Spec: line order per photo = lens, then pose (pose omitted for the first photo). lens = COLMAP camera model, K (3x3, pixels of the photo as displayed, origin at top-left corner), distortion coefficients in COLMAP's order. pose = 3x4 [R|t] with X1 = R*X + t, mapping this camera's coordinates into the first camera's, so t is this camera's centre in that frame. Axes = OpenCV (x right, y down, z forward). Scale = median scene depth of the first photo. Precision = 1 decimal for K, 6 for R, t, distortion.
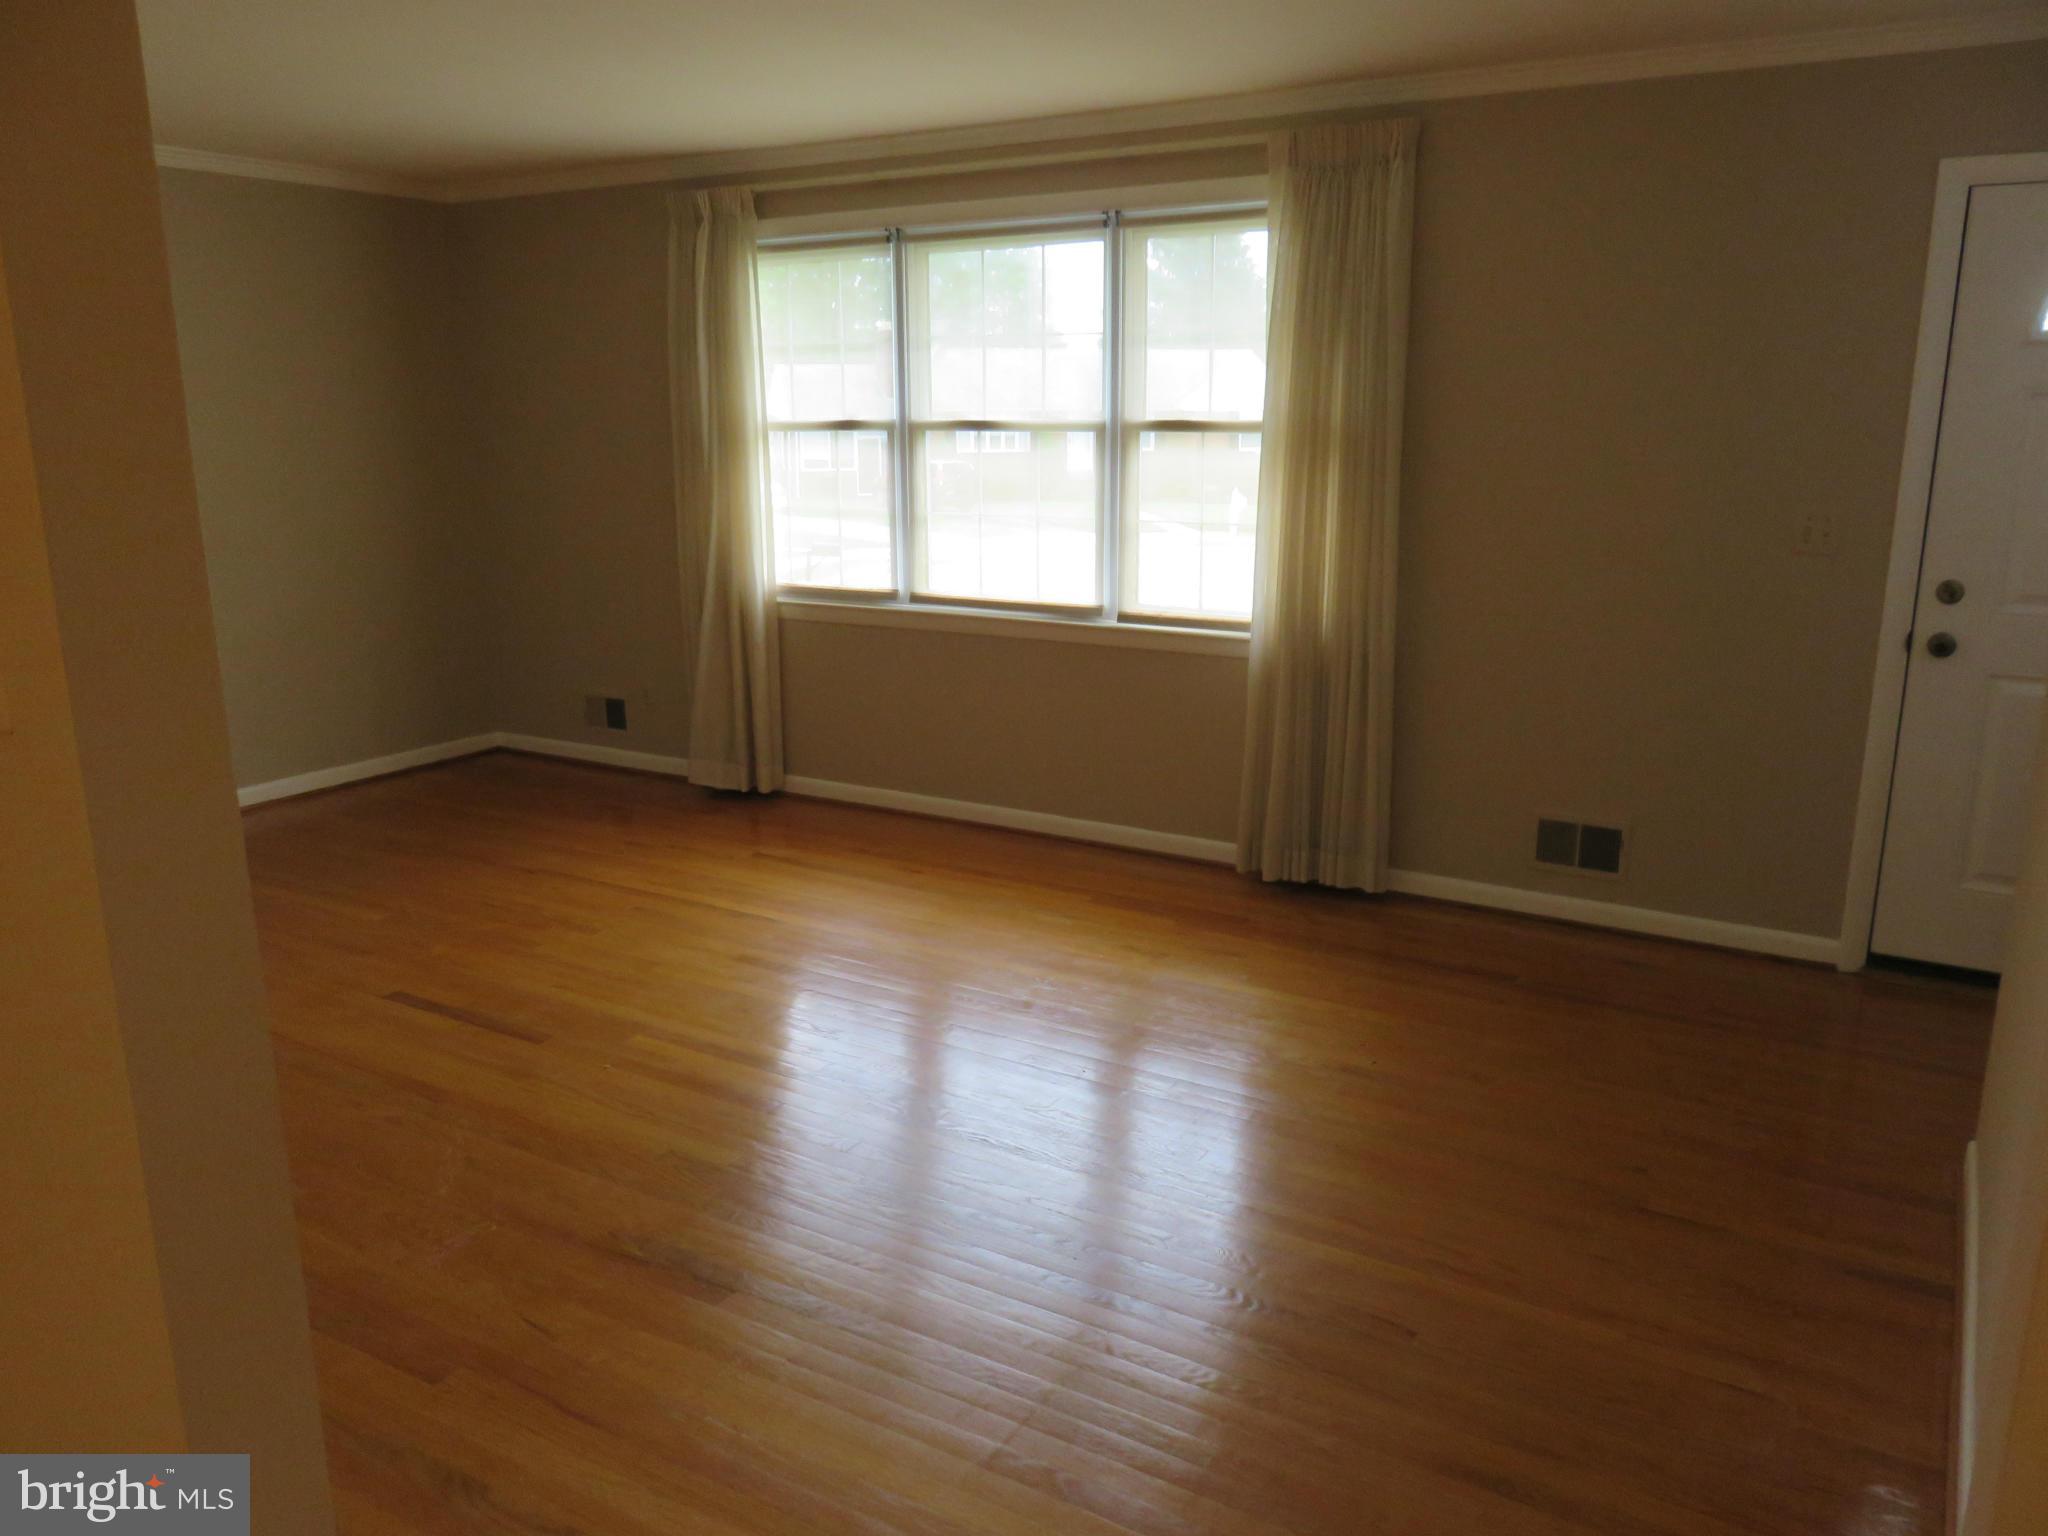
lens RADIAL K [[1561.1, 0, 1022.3], [0, 1561.1, 773.4], [0, 0, 1]] dist [-0.003117, 0.002876]
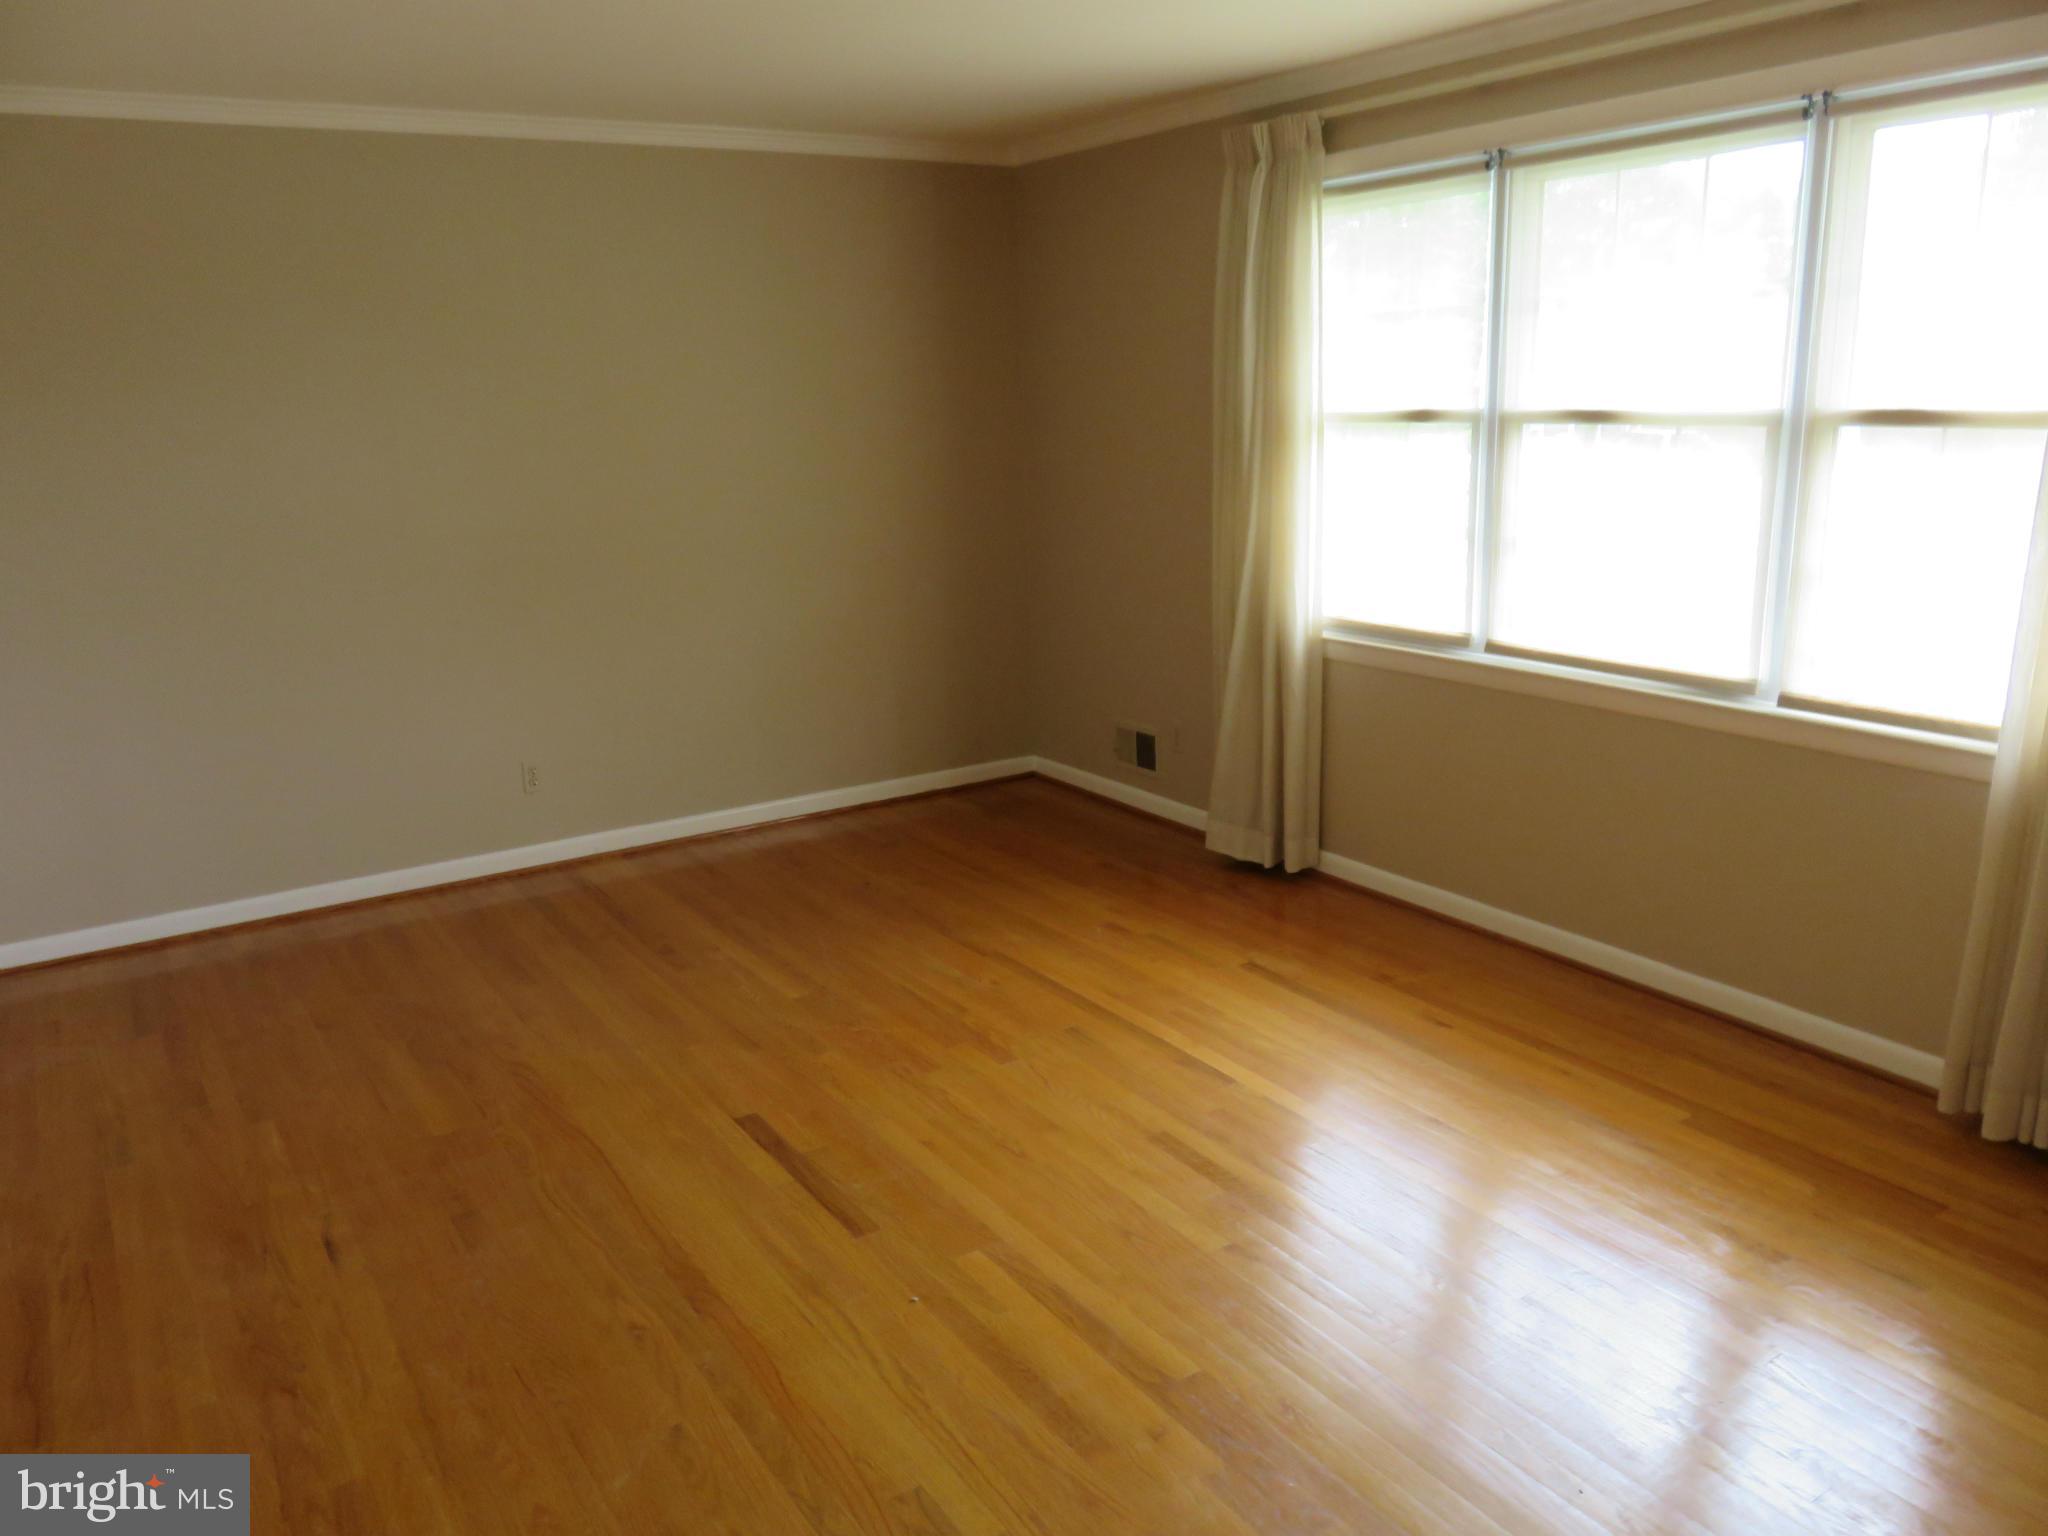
lens RADIAL K [[1561.1, 0, 1022.3], [0, 1561.1, 773.4], [0, 0, 1]] dist [-0.003117, 0.002876]
pose [[0.903886, 0.086201, -0.418997, 0.050576], [-0.078110, 0.996278, 0.036462, -0.066124], [0.420581, -0.000230, 0.907255, 0.240691]]
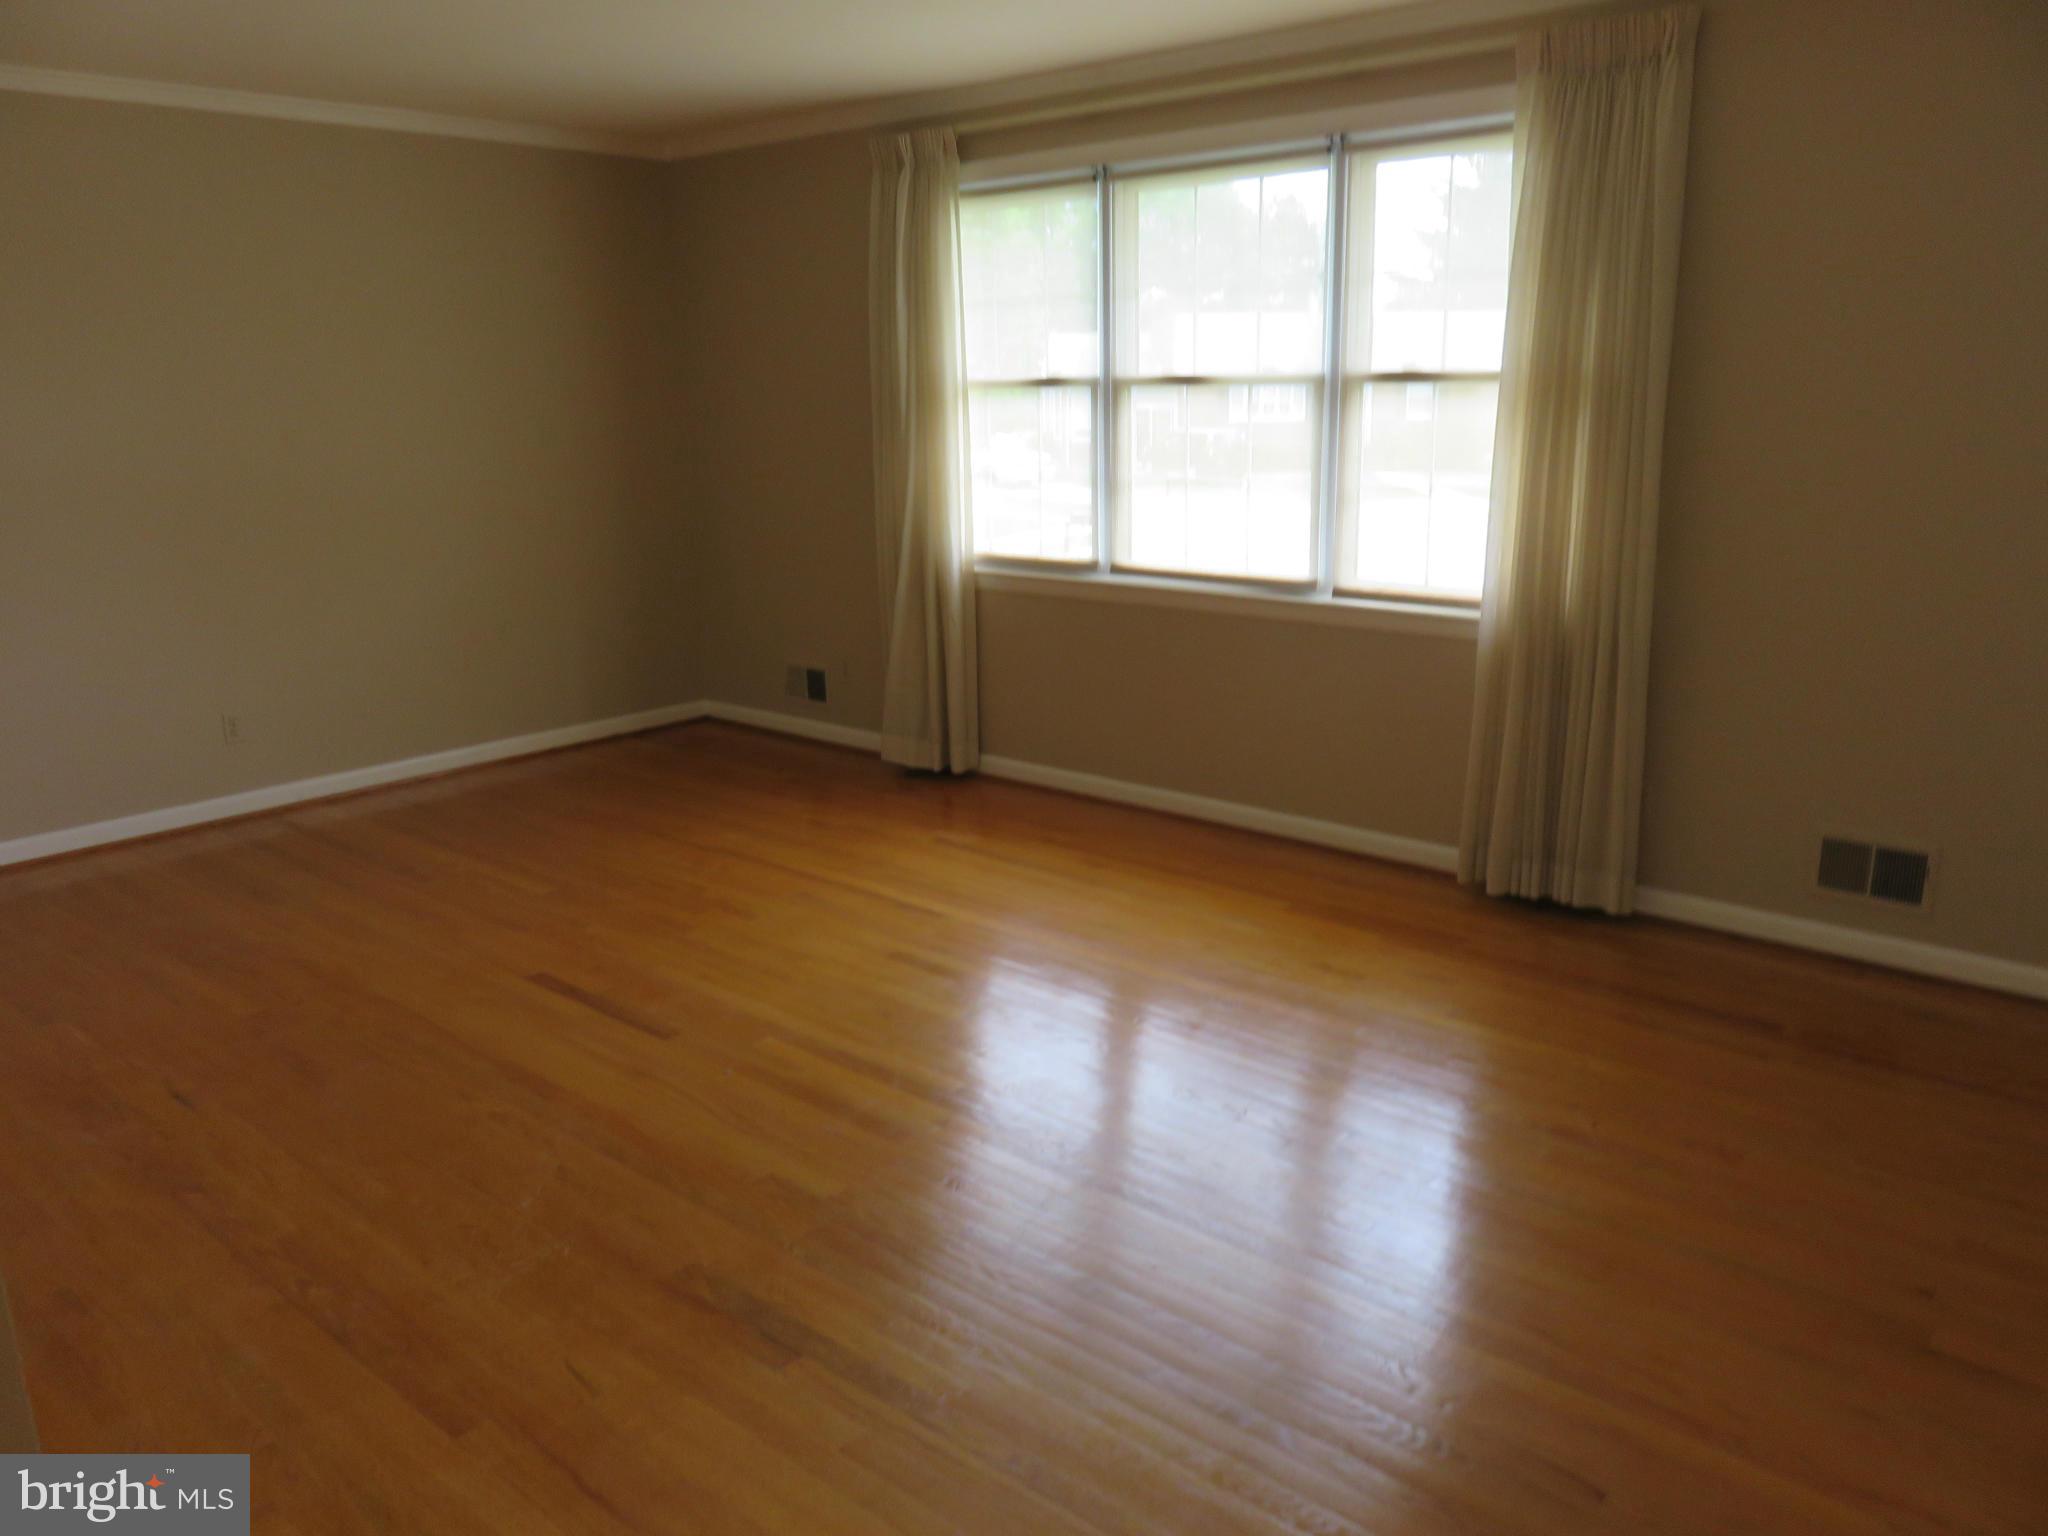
lens RADIAL K [[1560.2, 0, 1024.0], [0, 1560.2, 768.0], [0, 0, 1]] dist [-0.001455, -0.004170]
pose [[0.985232, 0.031970, -0.168216, 0.039868], [-0.029649, 0.999428, 0.016288, -0.008264], [0.168640, -0.011060, 0.985616, 0.083117]]
